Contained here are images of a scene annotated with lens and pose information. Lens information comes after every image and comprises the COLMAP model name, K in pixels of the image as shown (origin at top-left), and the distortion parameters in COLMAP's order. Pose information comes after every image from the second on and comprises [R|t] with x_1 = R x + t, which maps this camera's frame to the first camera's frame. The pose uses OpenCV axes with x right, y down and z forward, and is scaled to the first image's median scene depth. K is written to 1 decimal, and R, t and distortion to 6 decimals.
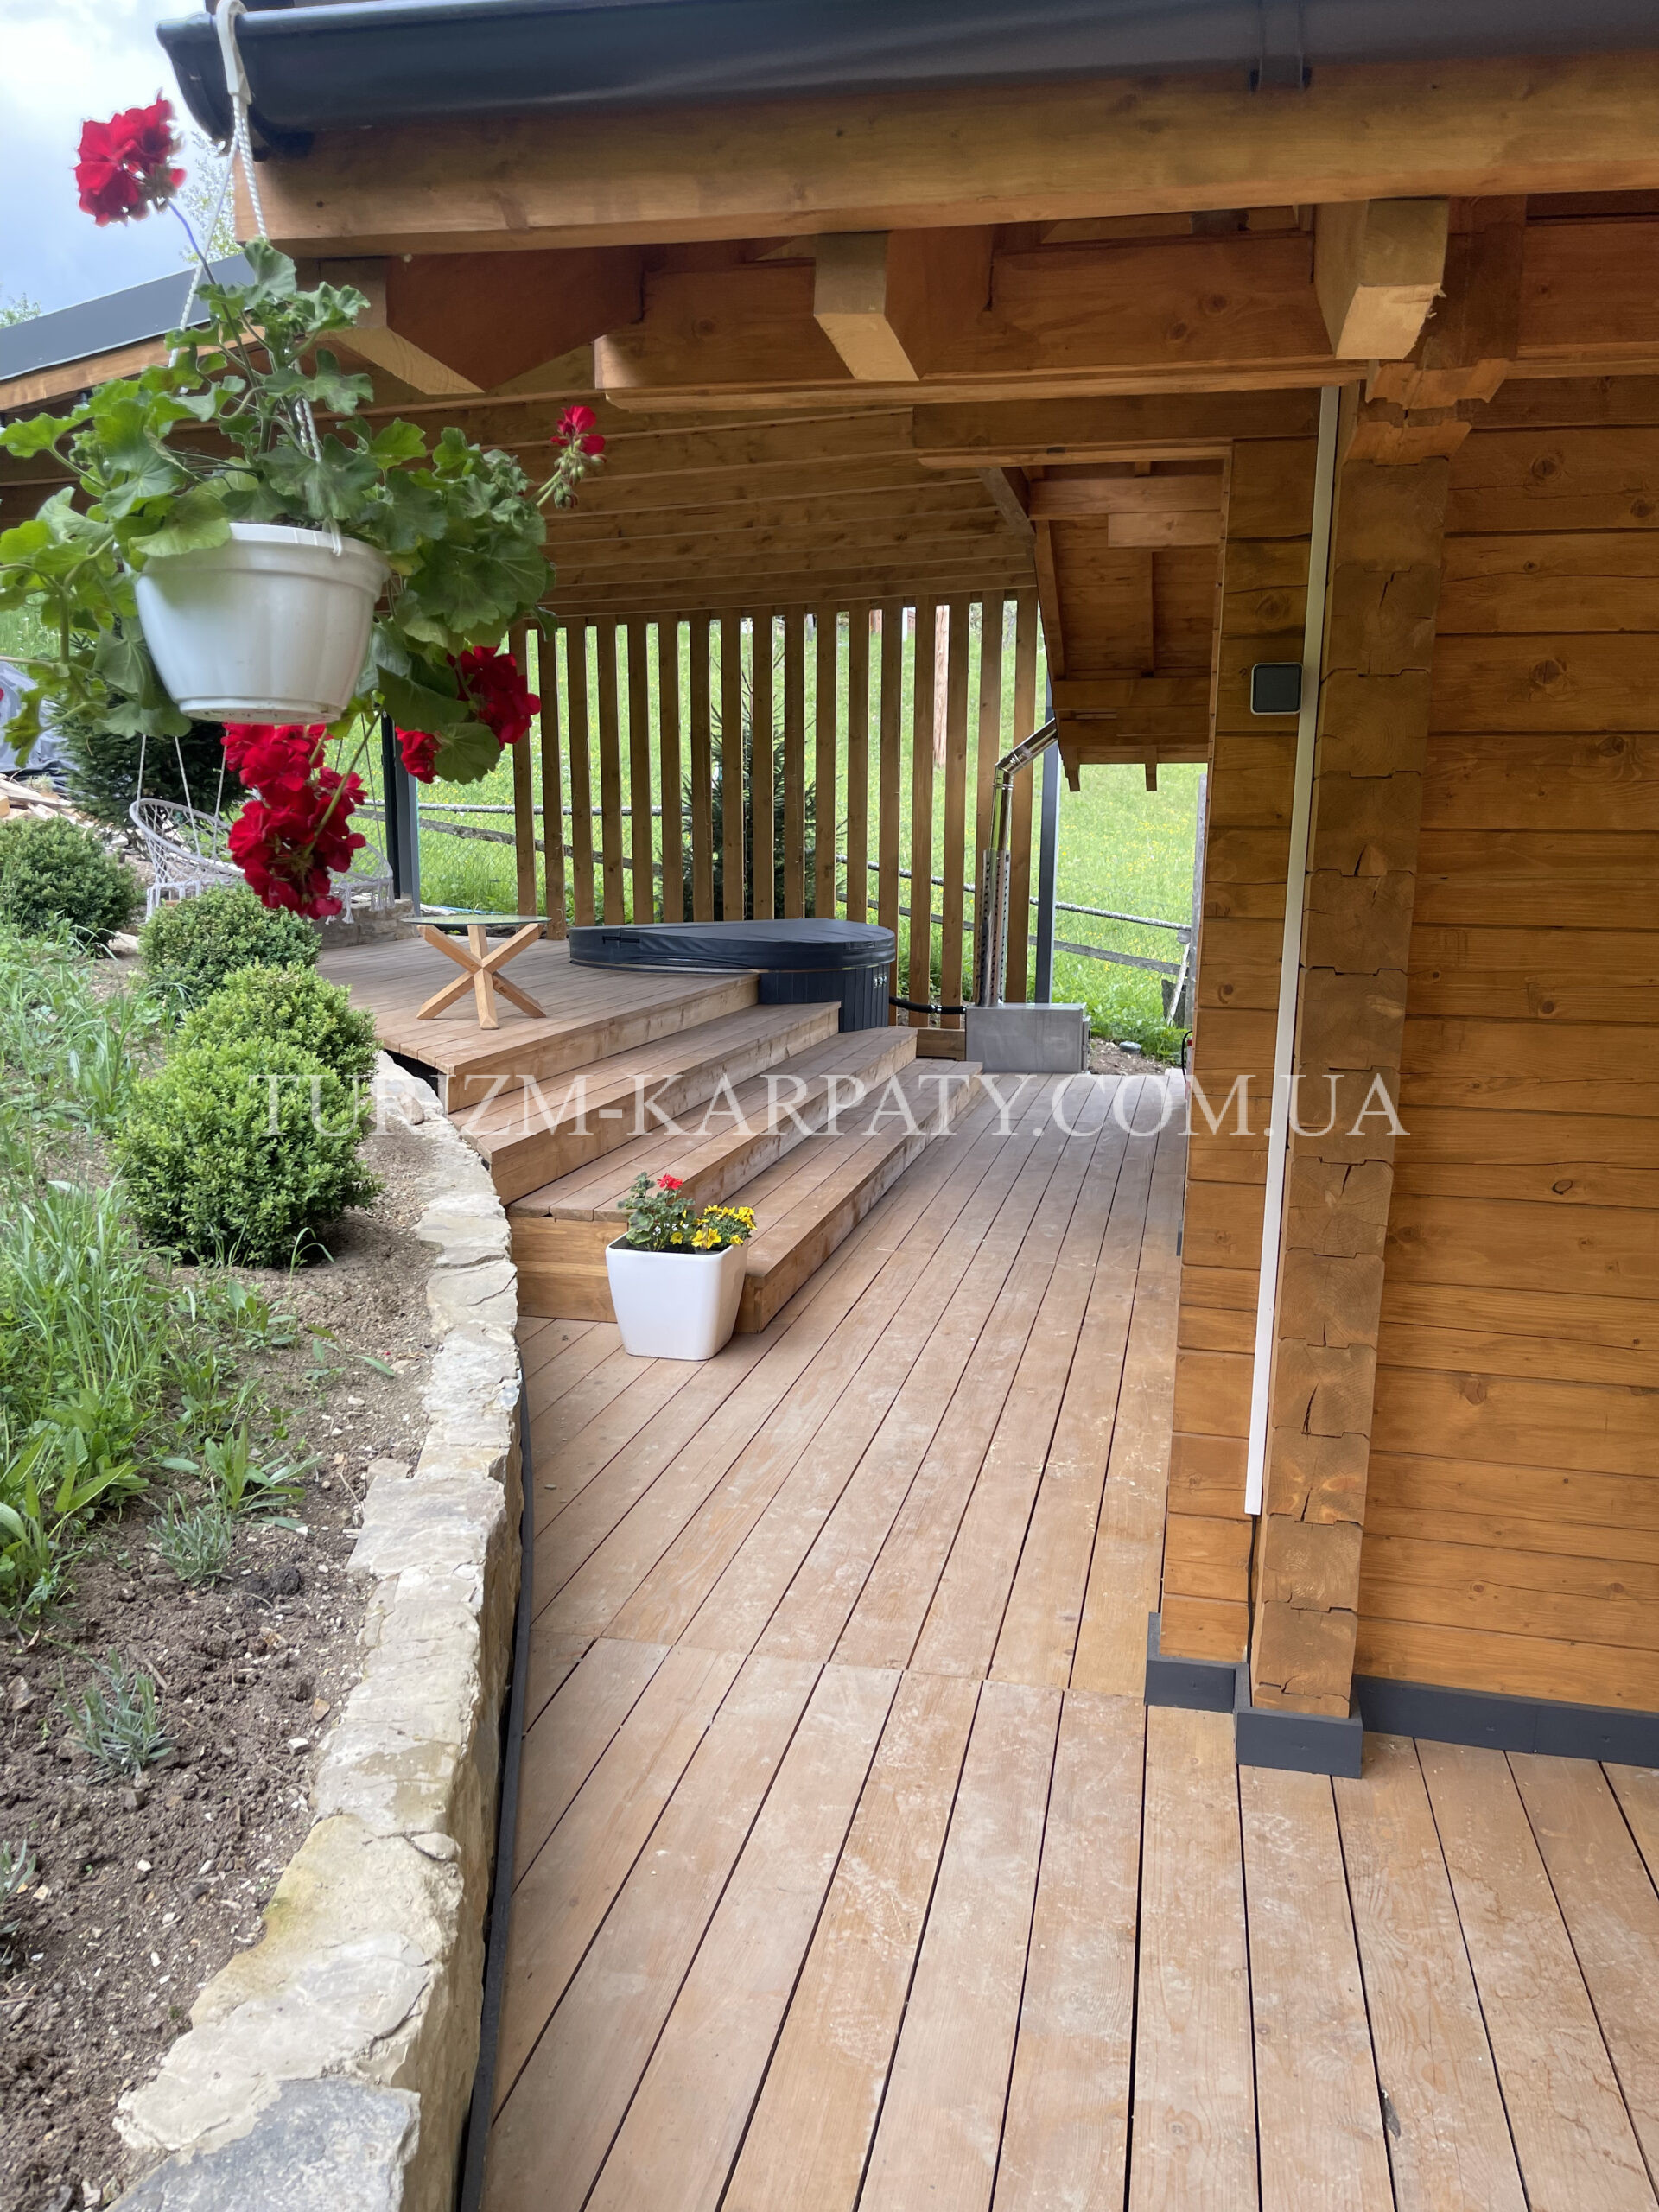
lens RADIAL K [[1703.5, 0, 829.5], [0, 1703.5, 1106.0], [0, 0, 1]] dist [0.070899, -0.121868]
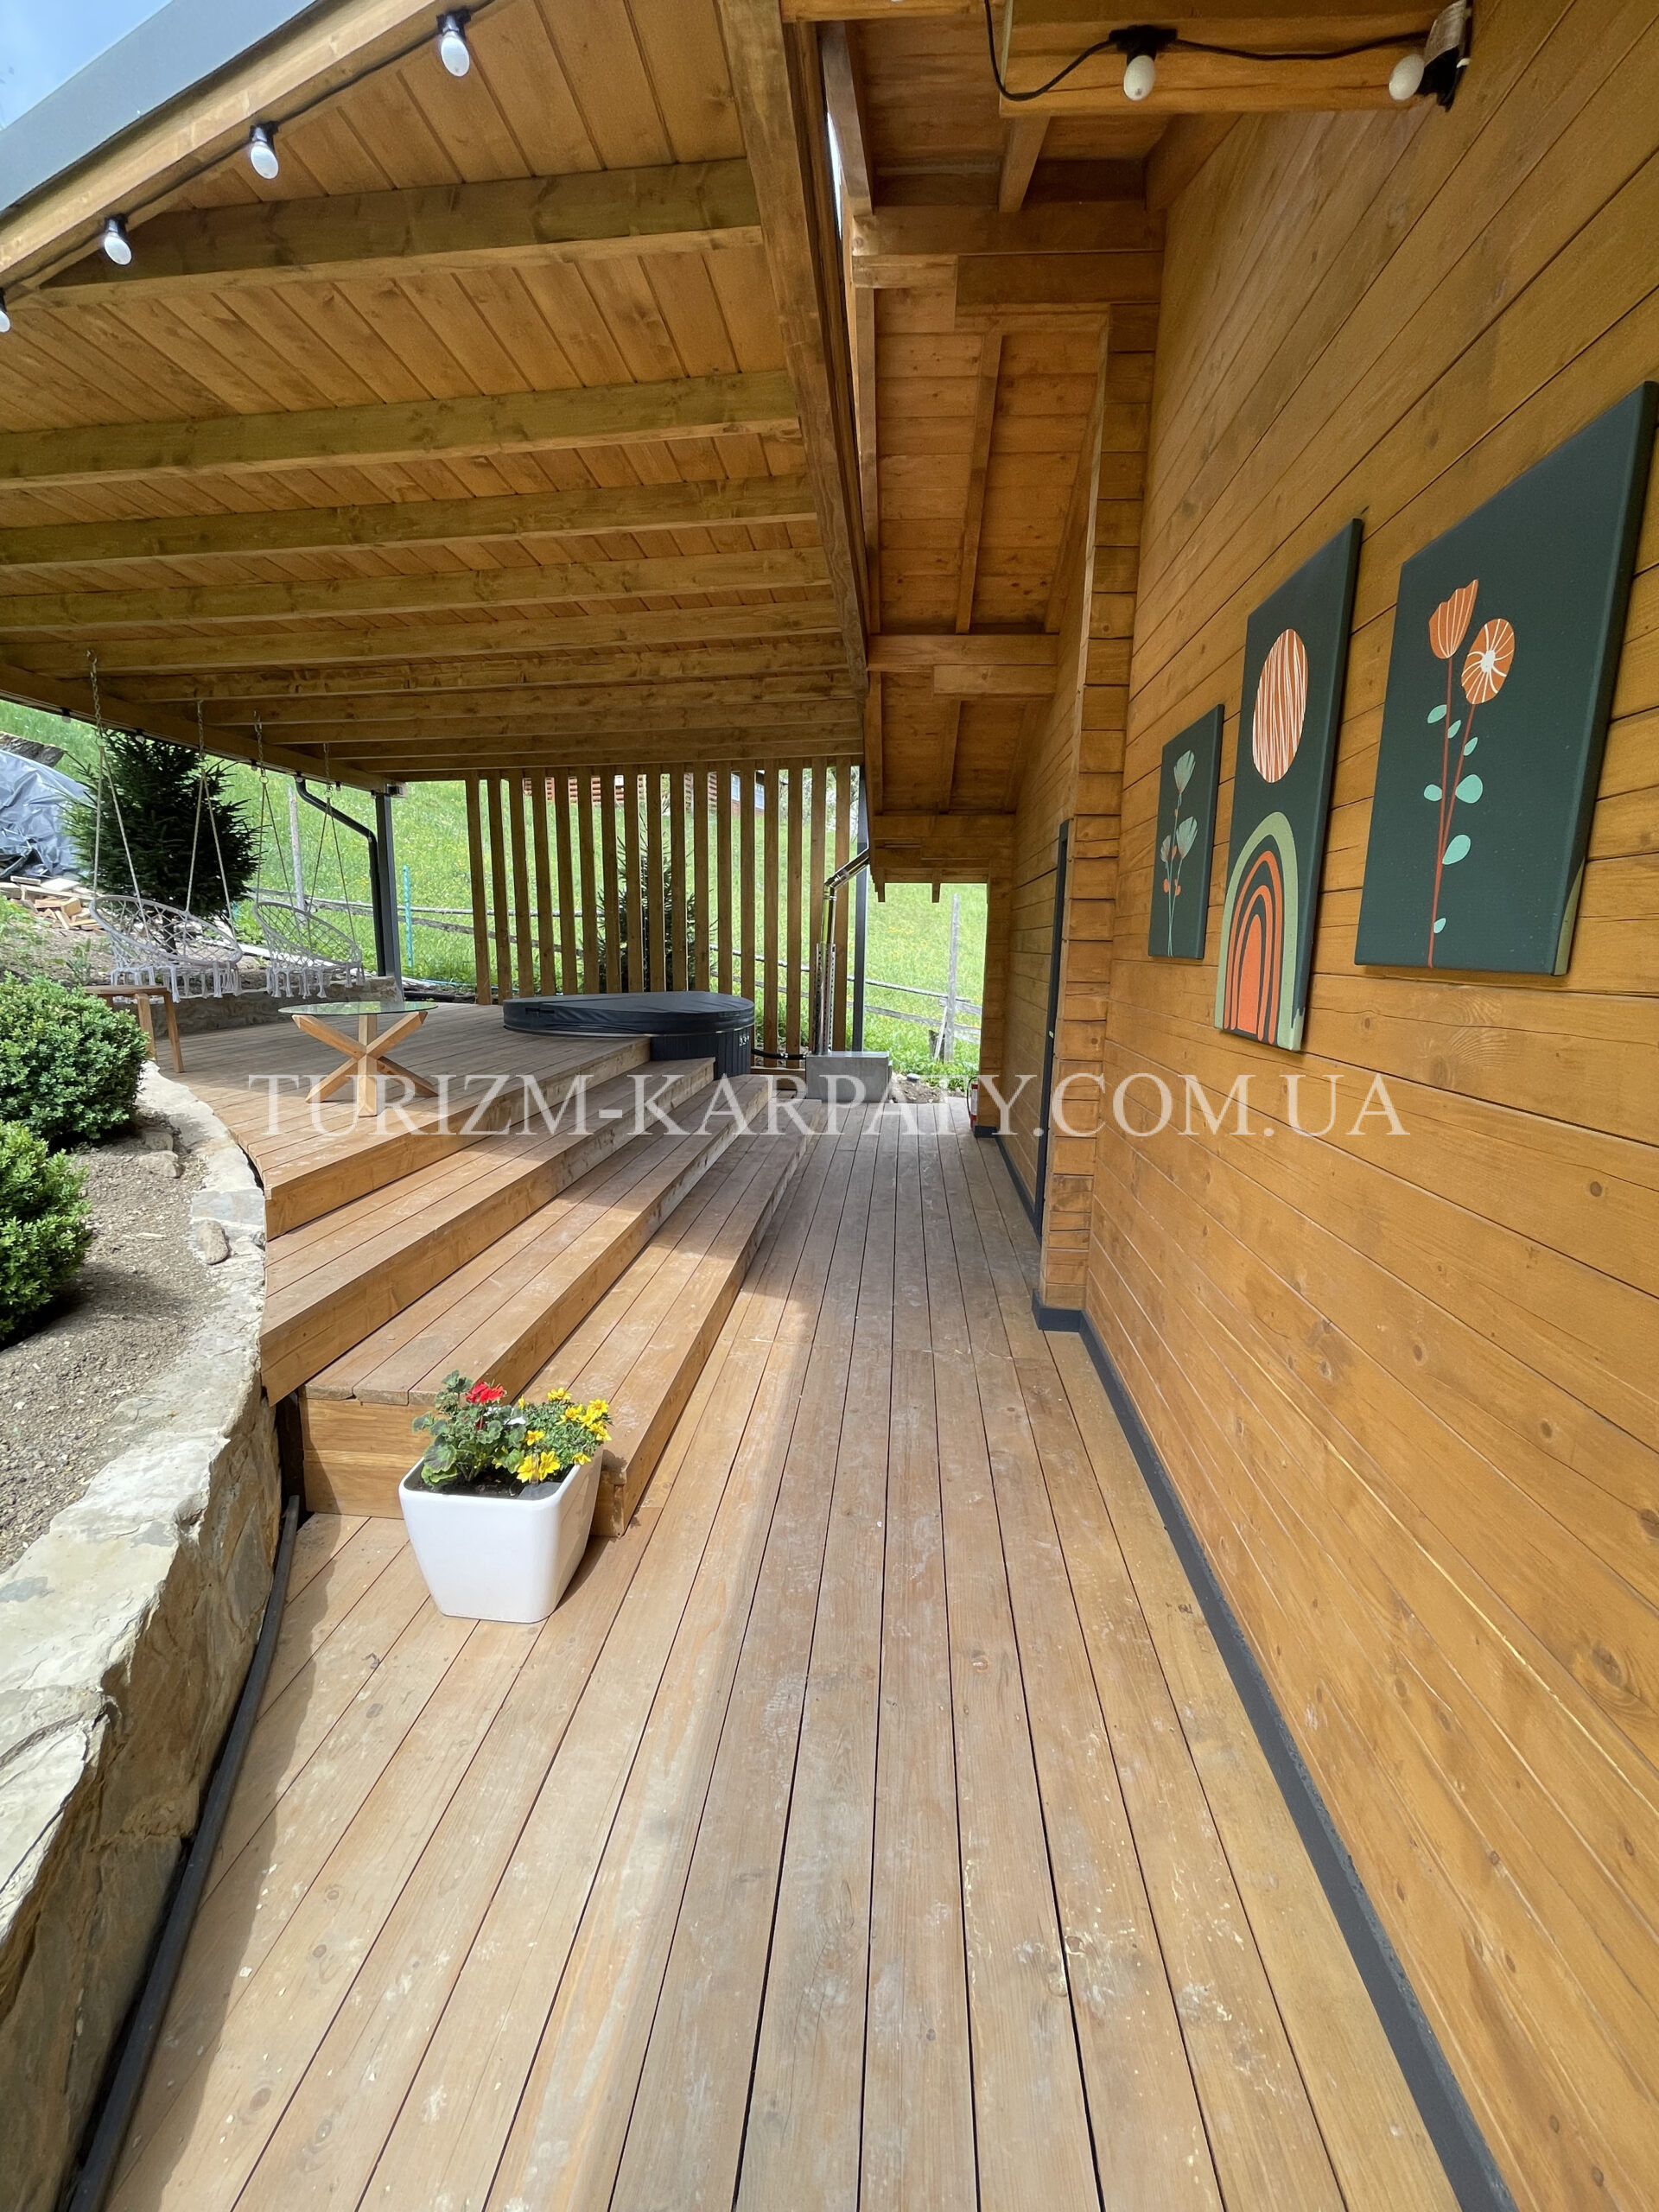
lens RADIAL K [[897.7, 0, 851.8], [0, 897.7, 1096.4], [0, 0, 1]] dist [-0.017087, -0.000220]
pose [[0.987664, -0.017282, 0.155631, 0.002192], [0.013925, 0.999647, 0.022631, -0.041082], [-0.155967, -0.020184, 0.987556, 0.270432]]
